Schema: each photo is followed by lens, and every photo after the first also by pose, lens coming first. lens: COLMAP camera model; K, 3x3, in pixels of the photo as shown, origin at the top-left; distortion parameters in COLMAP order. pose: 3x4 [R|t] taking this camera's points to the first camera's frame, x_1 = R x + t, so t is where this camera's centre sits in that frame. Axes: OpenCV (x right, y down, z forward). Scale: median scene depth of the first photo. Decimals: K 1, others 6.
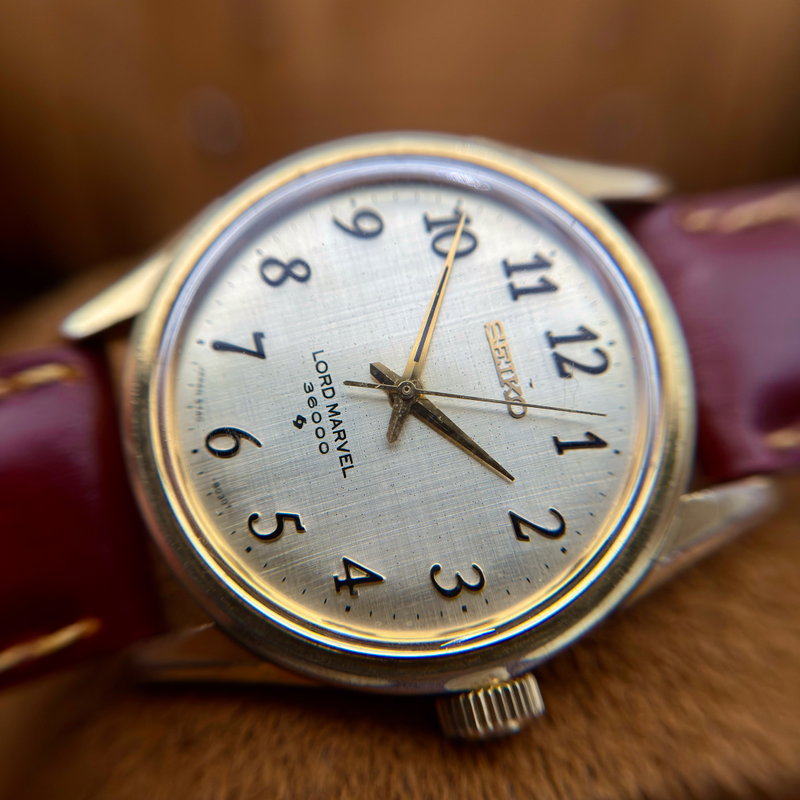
lens RADIAL K [[1089.0, 0, 397.3], [0, 1089.0, 386.4], [0, 0, 1]] dist [1.005196, -1.682007]
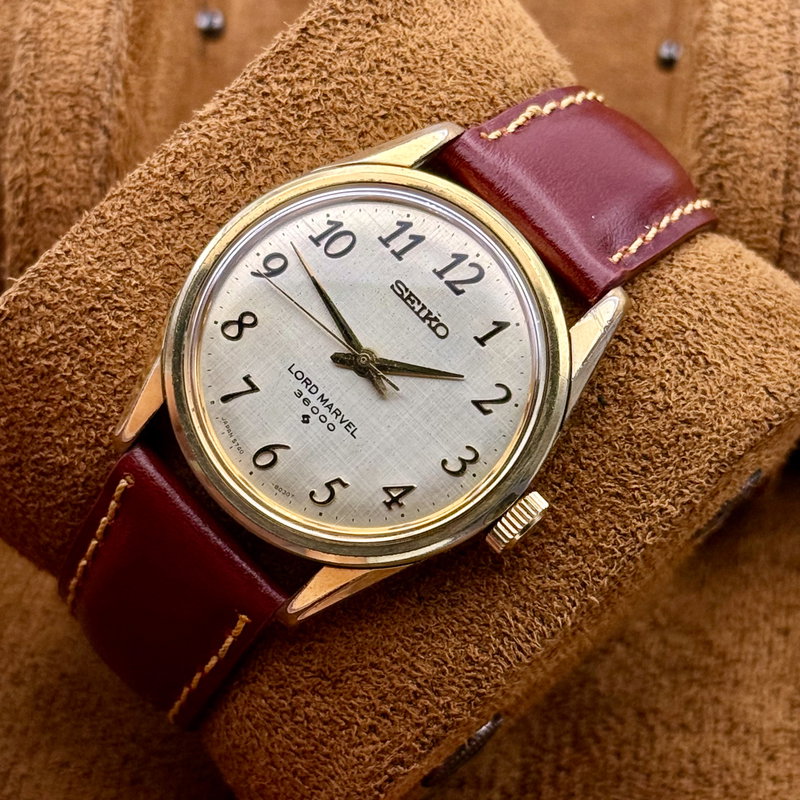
lens RADIAL K [[2640.8, 0, 400.0], [0, 2640.8, 400.0], [0, 0, 1]] dist [0.078753, 1.225795]
pose [[0.872637, -0.488252, 0.010737, -0.011326], [0.486573, 0.871100, 0.066570, -0.147493], [-0.041856, -0.052867, 0.997724, -2.238972]]
